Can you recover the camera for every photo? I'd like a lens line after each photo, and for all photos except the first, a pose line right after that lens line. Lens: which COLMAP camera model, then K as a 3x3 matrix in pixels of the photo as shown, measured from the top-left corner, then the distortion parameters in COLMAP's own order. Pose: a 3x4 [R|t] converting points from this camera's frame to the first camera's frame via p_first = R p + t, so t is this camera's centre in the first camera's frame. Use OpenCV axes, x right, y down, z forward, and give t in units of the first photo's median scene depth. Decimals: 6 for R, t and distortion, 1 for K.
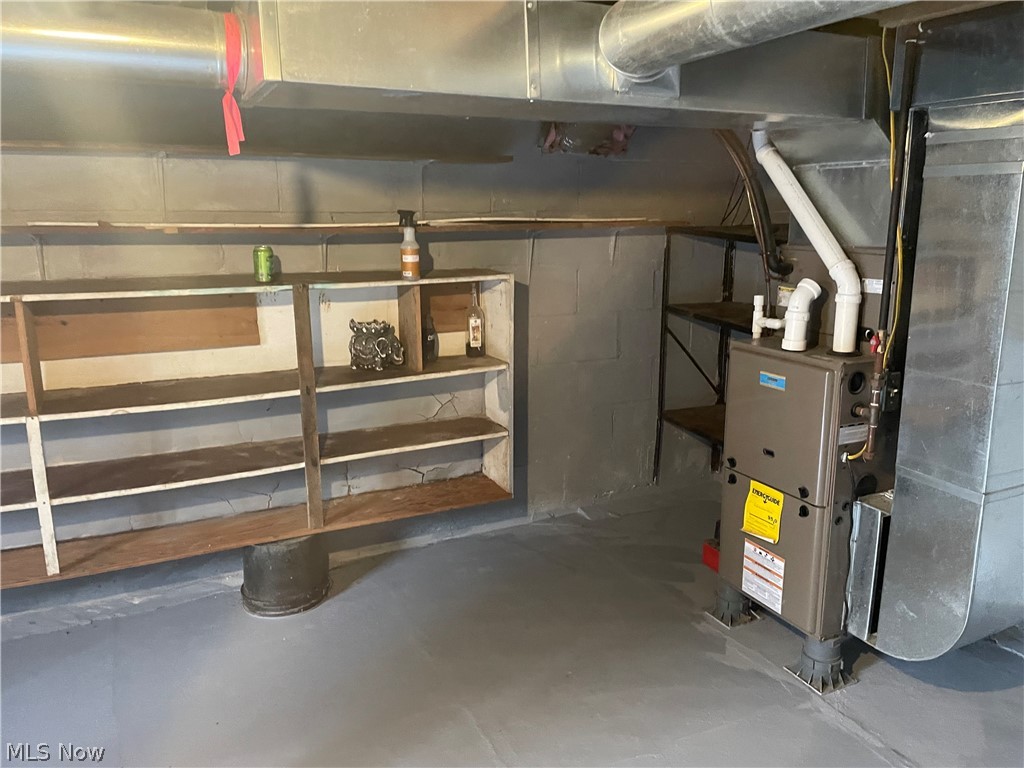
lens RADIAL K [[769.4, 0, 516.0], [0, 769.4, 379.3], [0, 0, 1]] dist [0.085846, -0.111736]
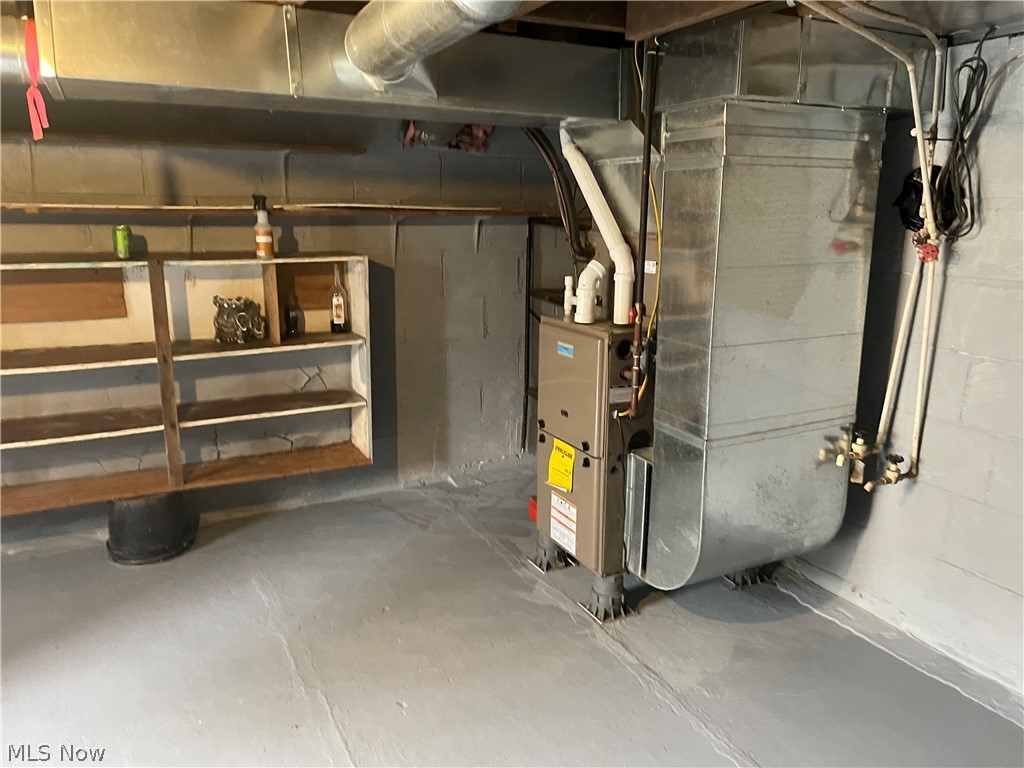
lens RADIAL K [[769.4, 0, 512.1], [0, 769.4, 377.4], [0, 0, 1]] dist [0.085846, -0.111736]
pose [[0.999675, 0.007434, 0.024383, 0.199294], [-0.007423, 0.999972, -0.000563, 0.038956], [-0.024386, 0.000382, 0.999703, -0.114113]]
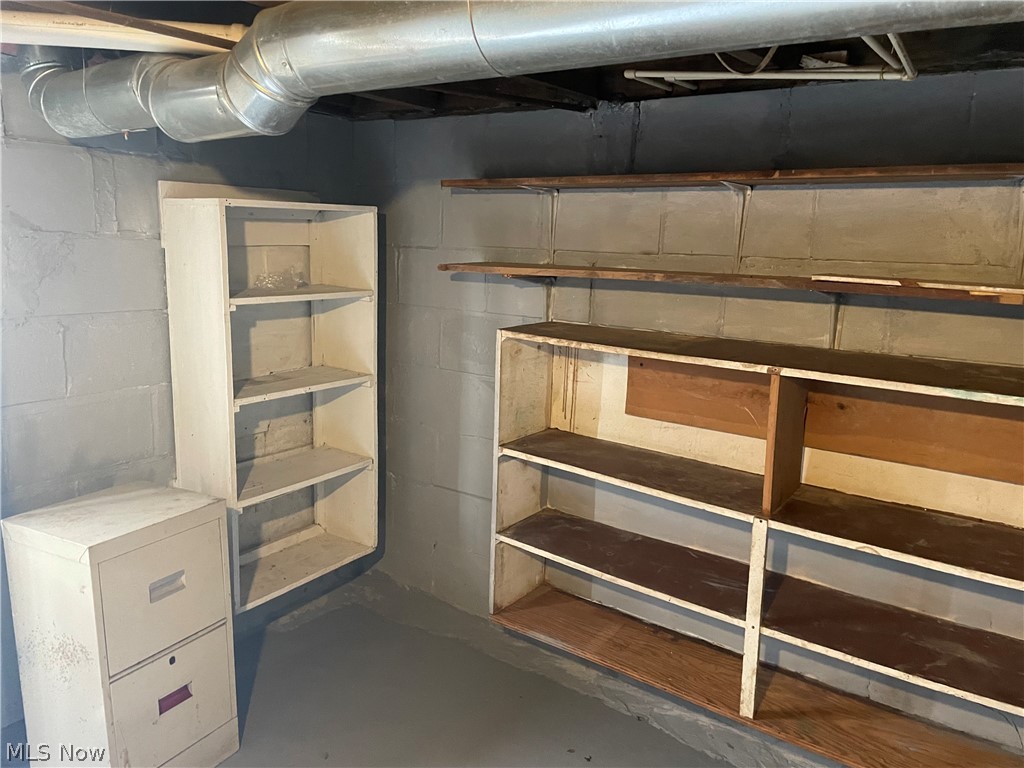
lens RADIAL K [[769.4, 0, 512.5], [0, 769.4, 377.2], [0, 0, 1]] dist [0.085846, -0.111736]
pose [[0.471956, 0.167180, -0.865626, -0.076543], [-0.217794, 0.973533, 0.069275, -0.082511], [0.854297, 0.155834, 0.495876, 0.343123]]
